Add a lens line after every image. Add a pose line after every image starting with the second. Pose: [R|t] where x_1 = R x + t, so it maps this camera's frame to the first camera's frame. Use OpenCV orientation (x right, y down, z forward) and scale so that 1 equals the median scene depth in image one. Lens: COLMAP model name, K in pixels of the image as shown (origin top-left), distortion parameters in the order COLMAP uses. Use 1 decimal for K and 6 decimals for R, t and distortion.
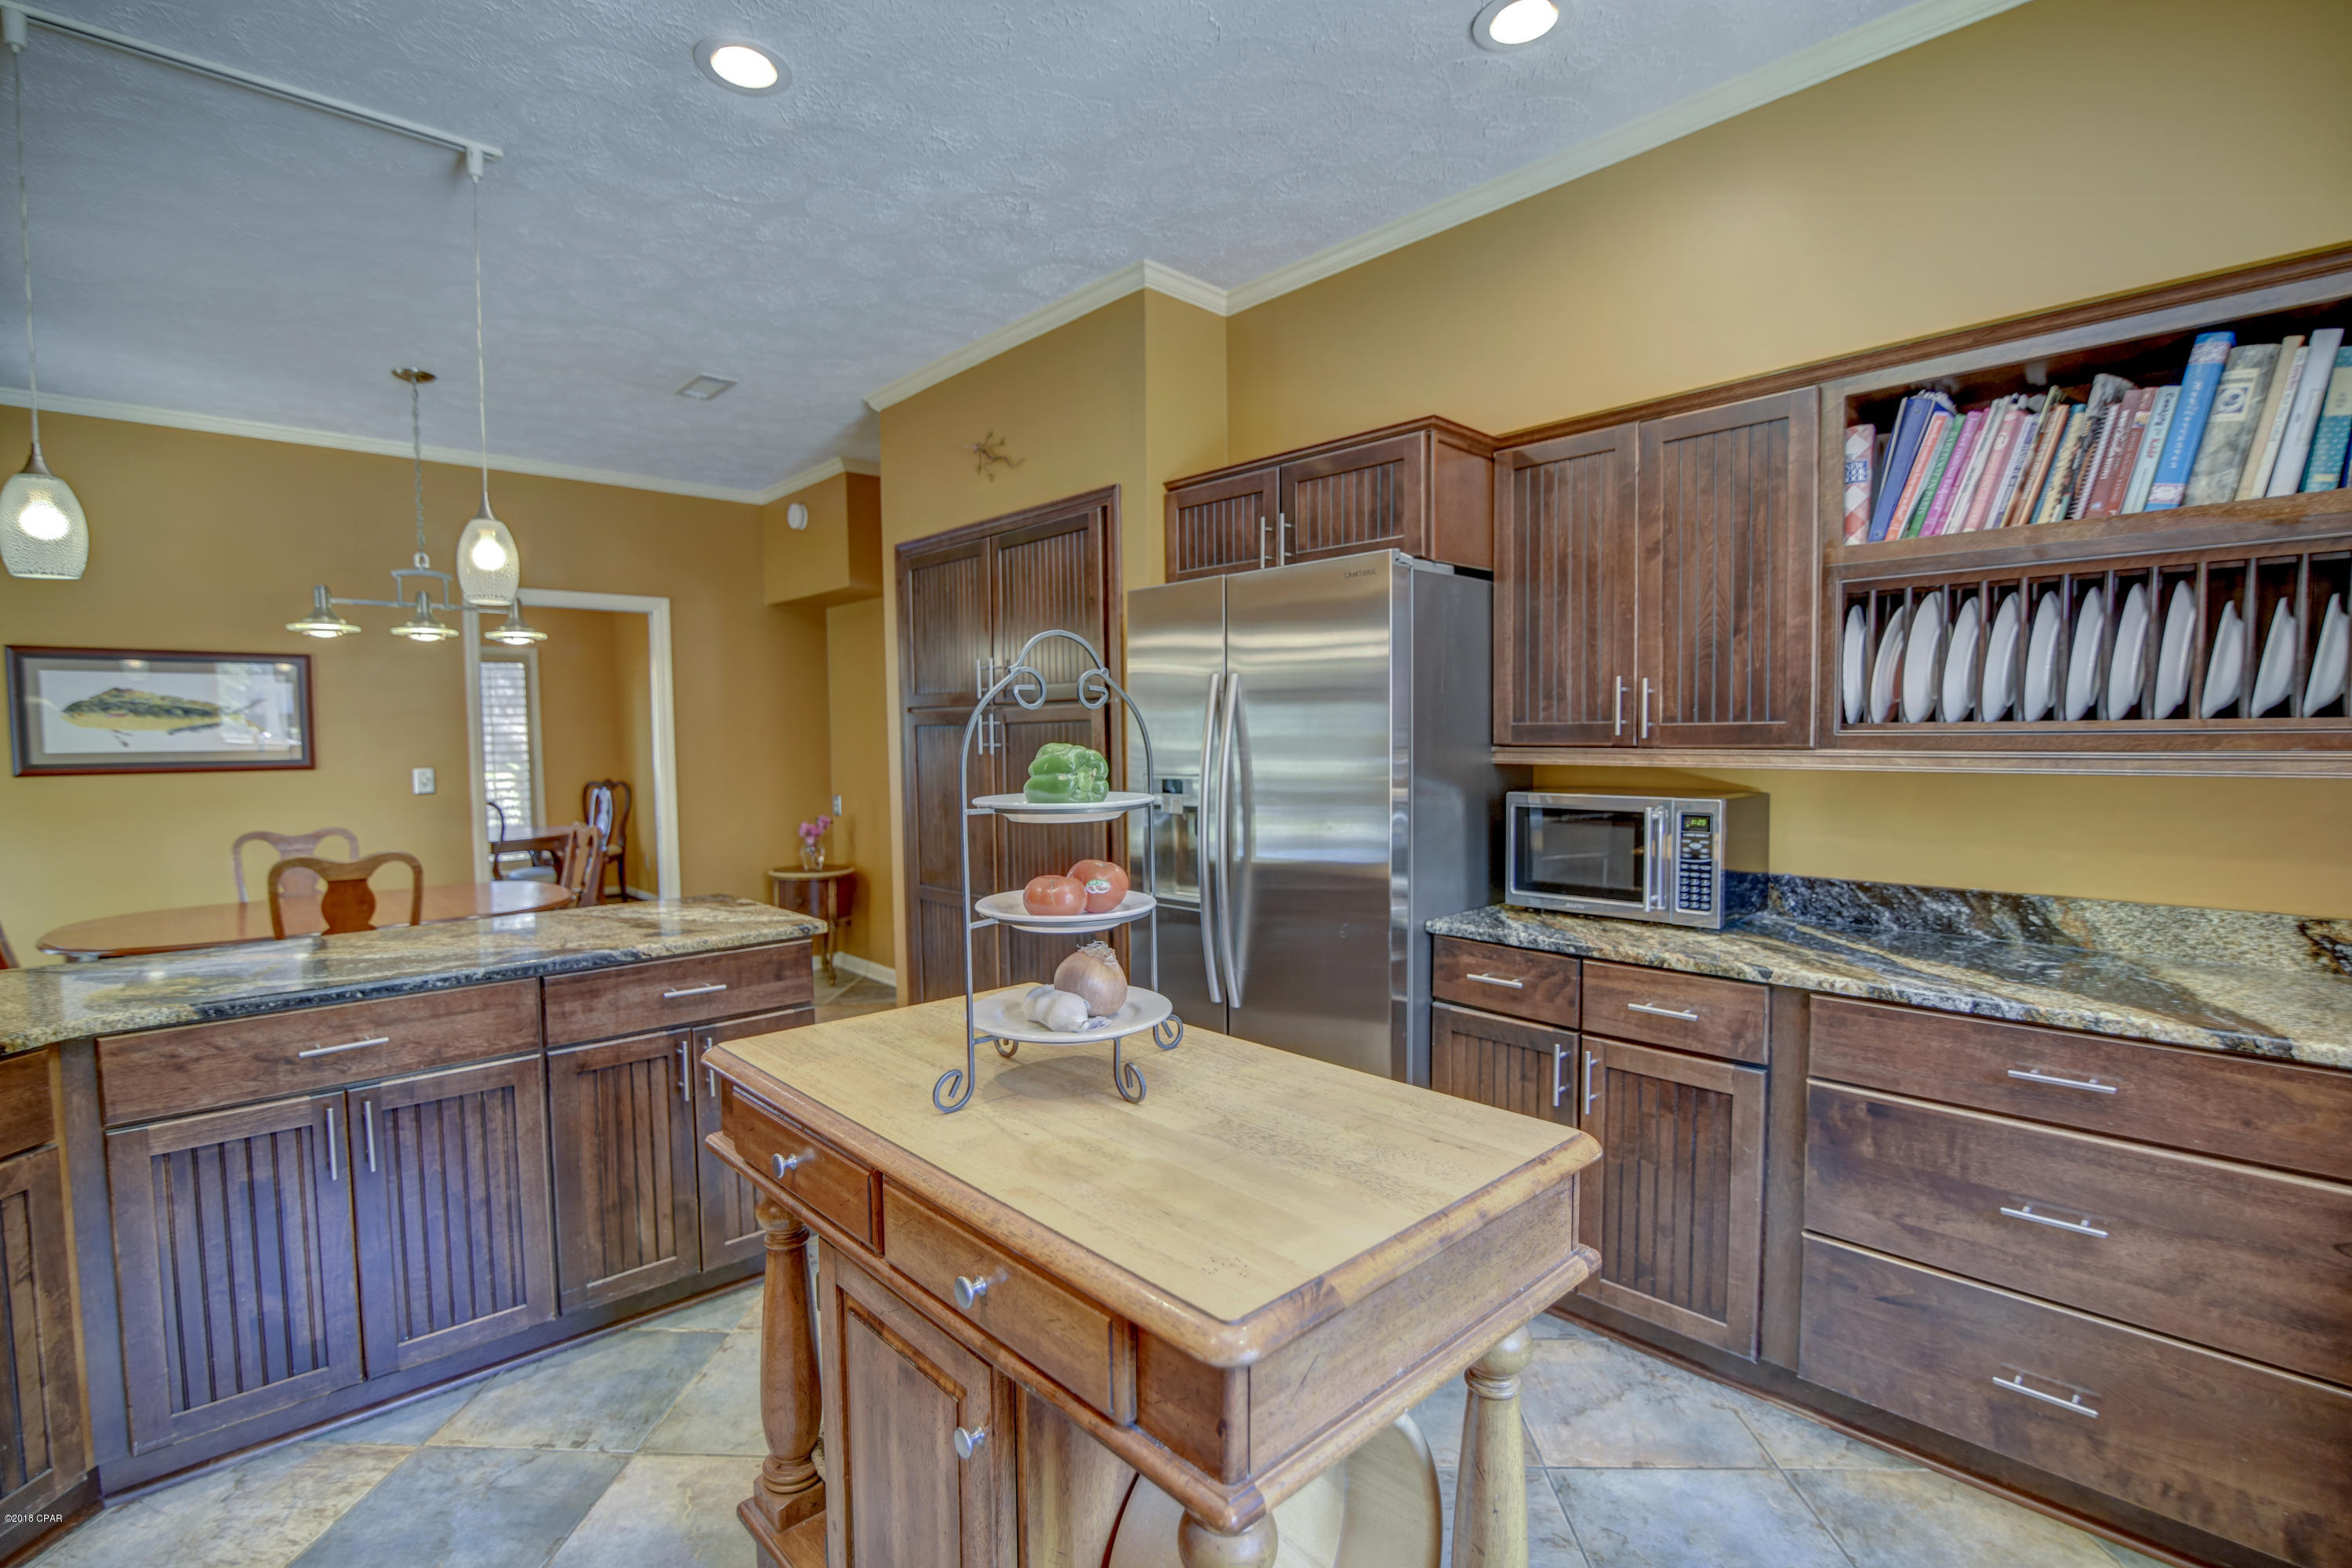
lens RADIAL K [[1085.9, 0, 1162.3], [0, 1085.9, 791.5], [0, 0, 1]] dist [-0.020128, -0.000124]
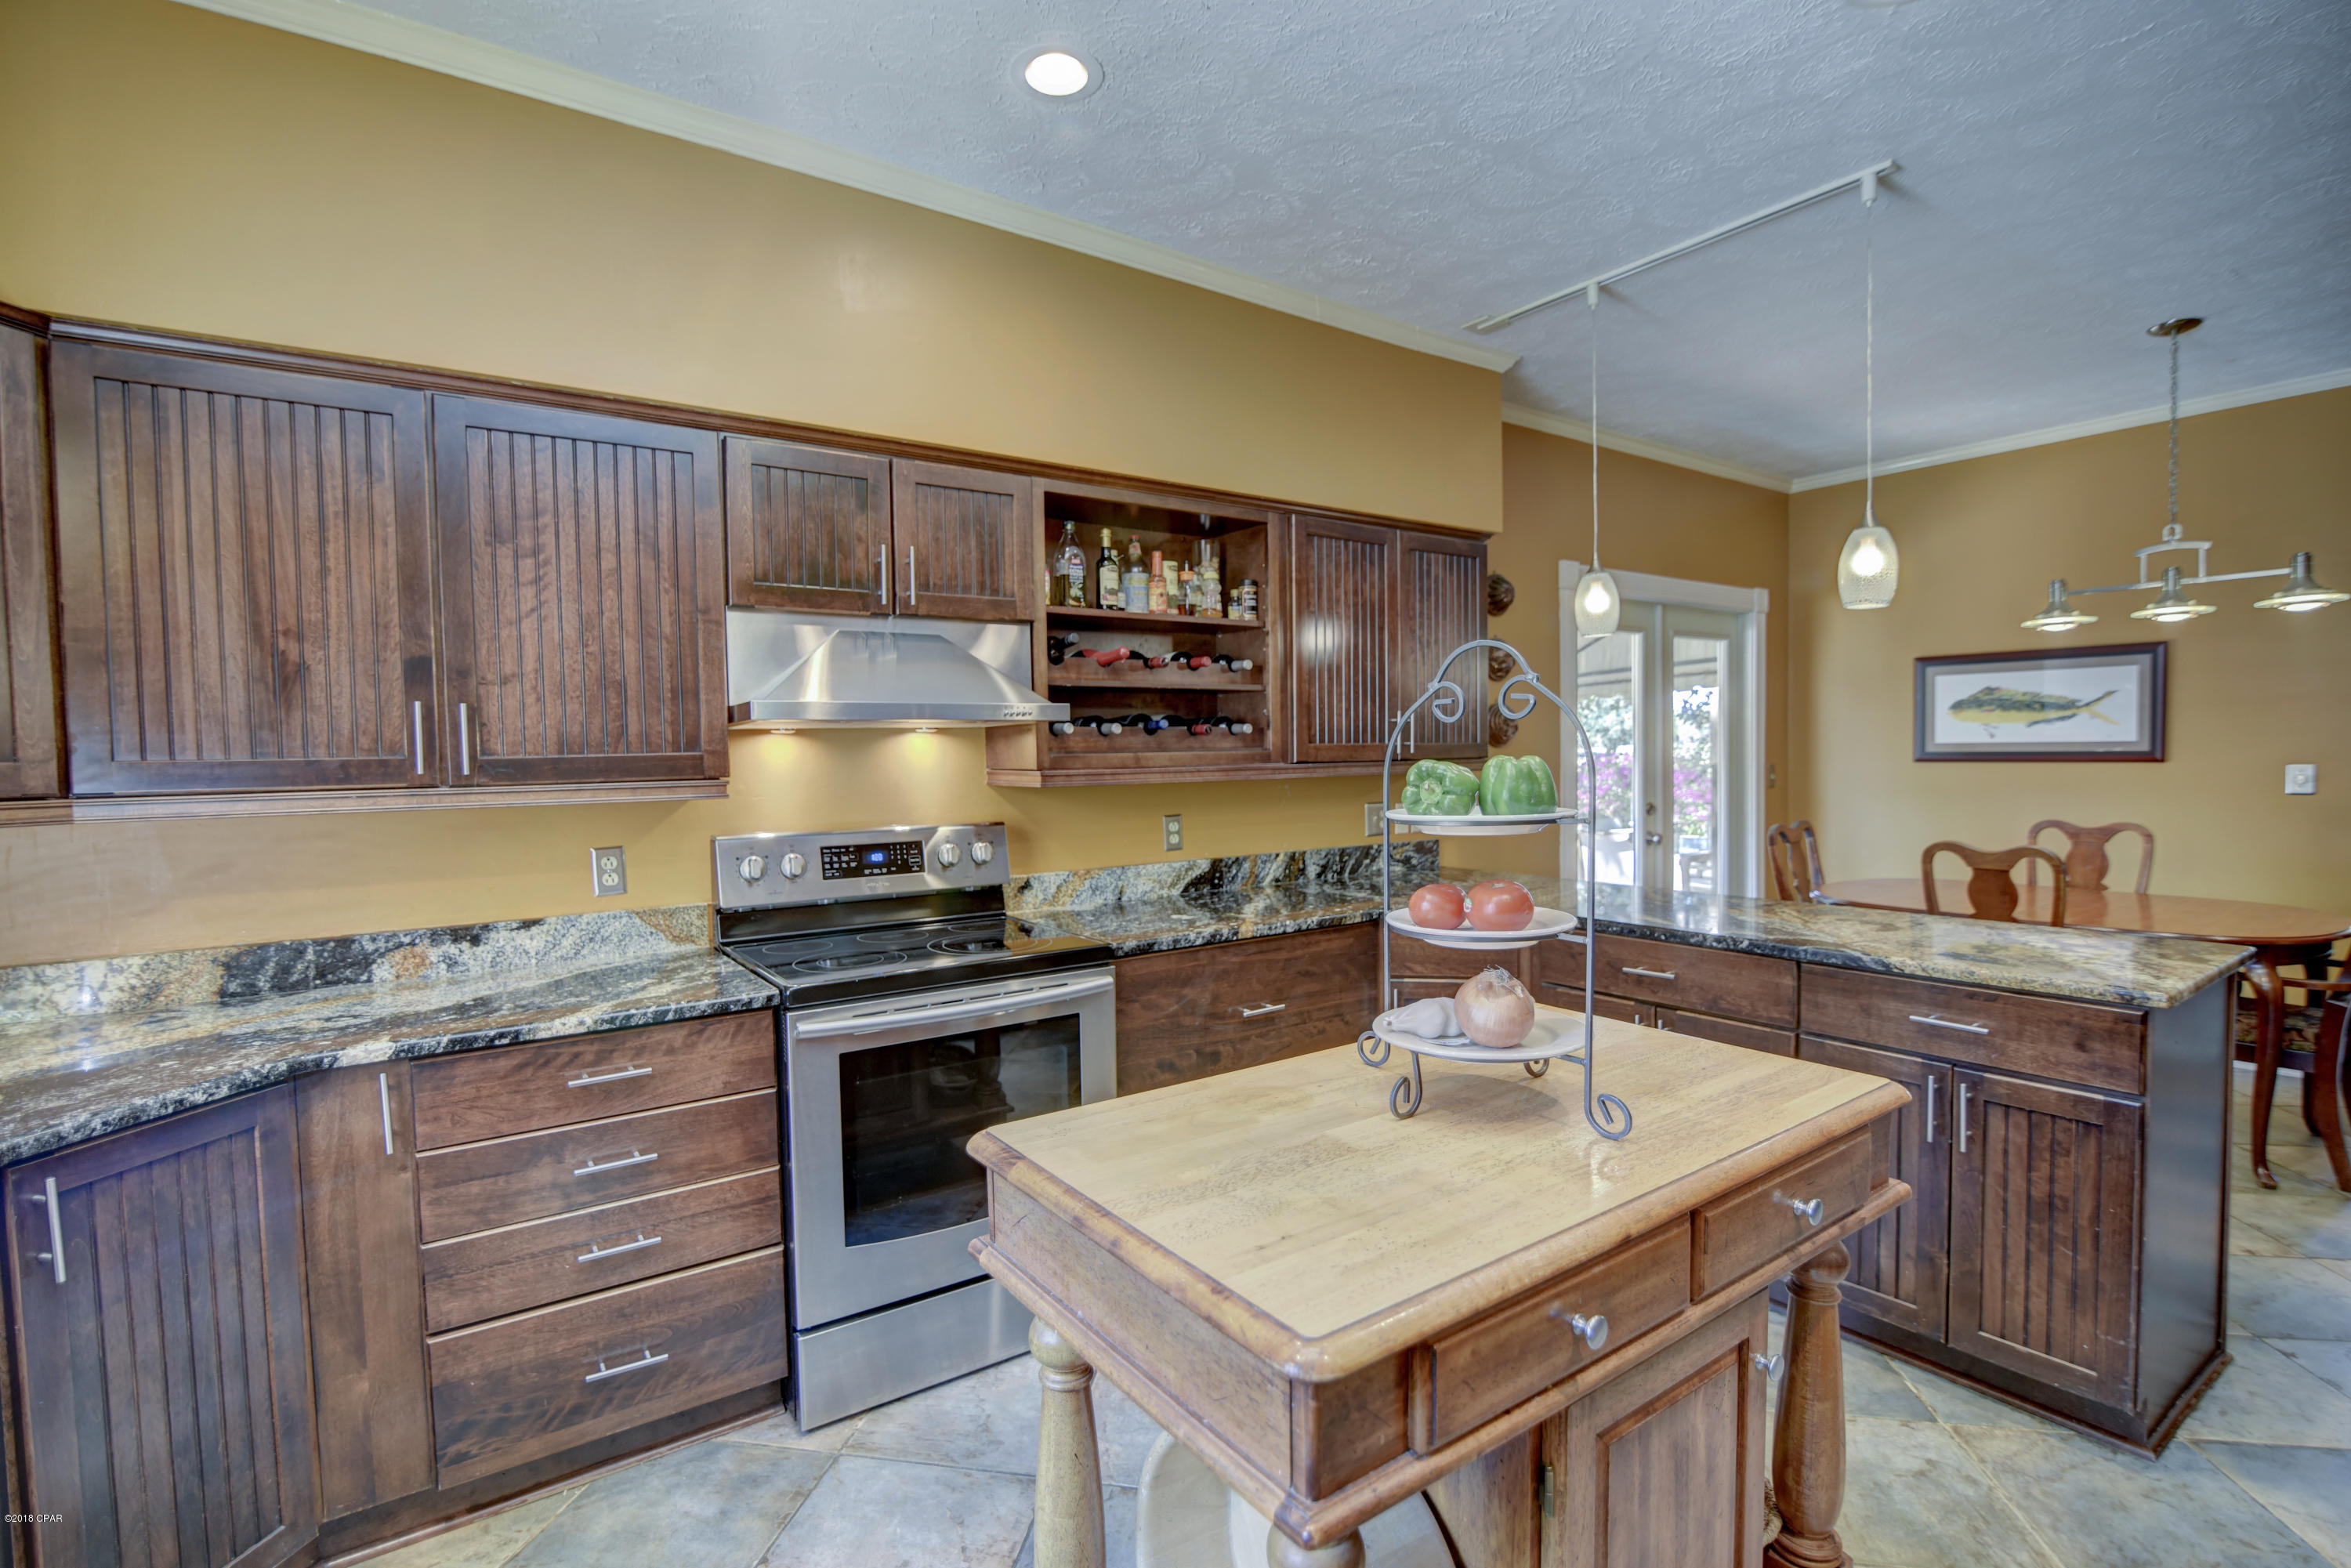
lens RADIAL K [[1085.4, 0, 1161.8], [0, 1085.4, 791.5], [0, 0, 1]] dist [-0.020128, -0.000124]
pose [[-0.146460, 0.050870, -0.987908, 0.375239], [-0.034385, 0.997812, 0.056478, -0.023462], [0.988619, 0.042241, -0.144390, 0.351774]]
